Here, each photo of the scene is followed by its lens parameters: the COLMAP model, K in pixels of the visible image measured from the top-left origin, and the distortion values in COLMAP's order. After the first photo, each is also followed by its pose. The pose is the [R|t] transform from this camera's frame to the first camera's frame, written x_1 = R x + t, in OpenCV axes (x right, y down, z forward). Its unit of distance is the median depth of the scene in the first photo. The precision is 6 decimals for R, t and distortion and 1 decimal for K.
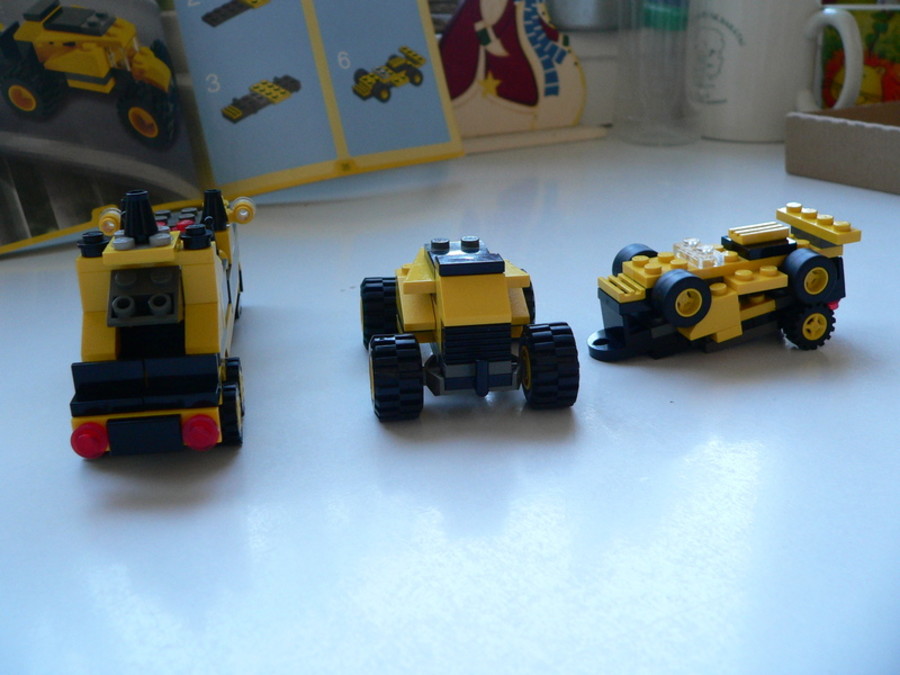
lens RADIAL K [[959.8, 0, 450.0], [0, 959.8, 337.5], [0, 0, 1]] dist [-0.206752, 0.163341]
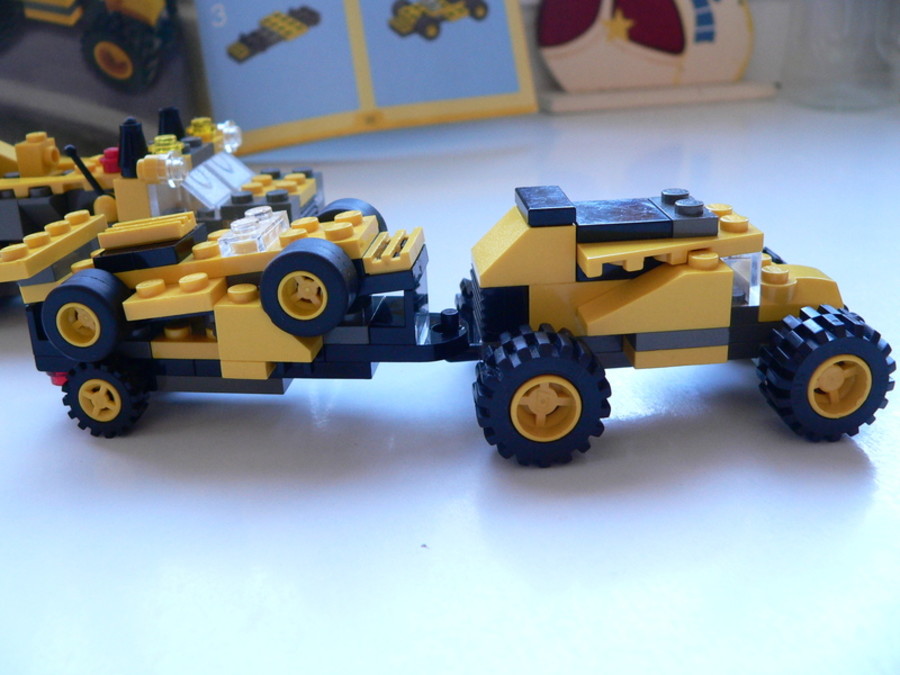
lens RADIAL K [[959.8, 0, 450.0], [0, 959.8, 337.5], [0, 0, 1]] dist [-0.206752, 0.163341]
pose [[0.954306, 0.094585, -0.283467, 0.228341], [-0.082539, 0.995114, 0.054171, -0.053135], [0.287206, -0.028299, 0.957451, 0.287062]]
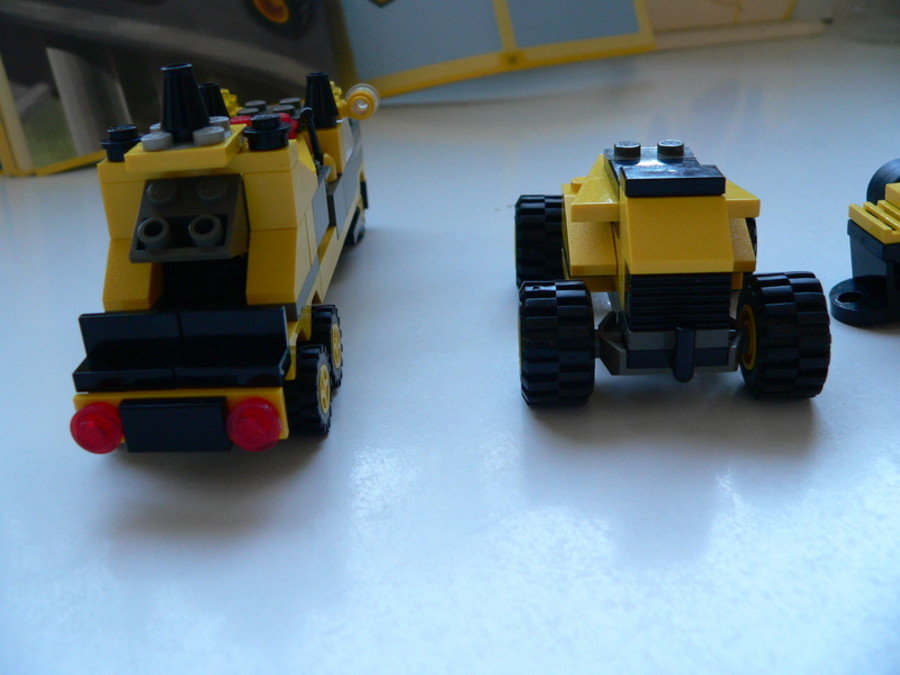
lens RADIAL K [[959.8, 0, 450.0], [0, 959.8, 337.5], [0, 0, 1]] dist [-0.206752, 0.163341]
pose [[0.982696, 0.044632, -0.179766, -0.004383], [-0.028320, 0.995328, 0.092306, -0.013504], [0.183046, -0.085618, 0.979369, 0.181486]]
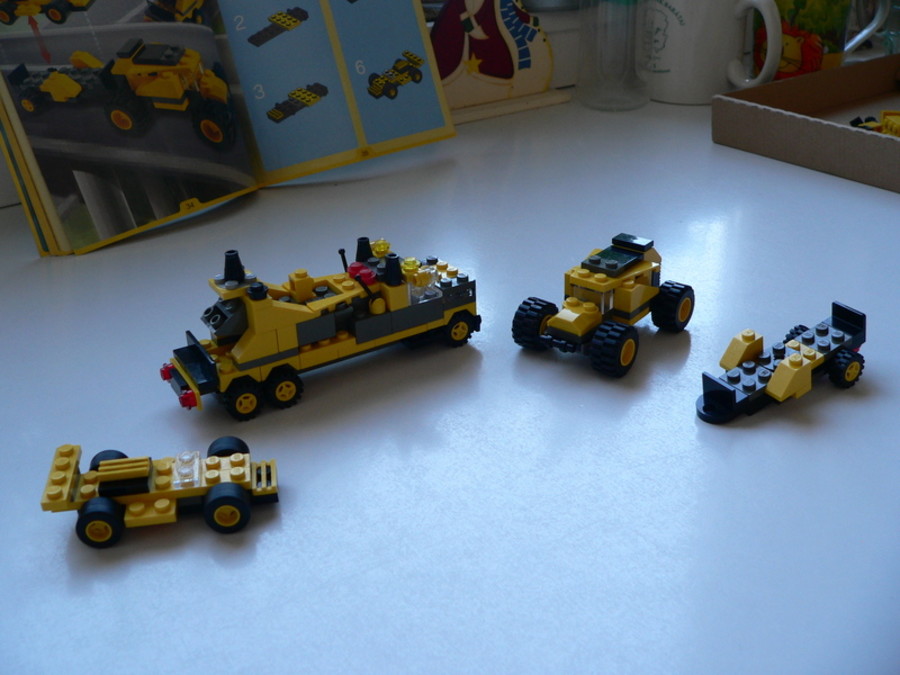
lens RADIAL K [[959.8, 0, 450.0], [0, 959.8, 337.5], [0, 0, 1]] dist [-0.206752, 0.163341]
pose [[0.999385, -0.029156, 0.019456, -0.031536], [0.026686, 0.992773, 0.117001, -0.091498], [-0.022727, -0.116410, 0.992941, -0.350661]]
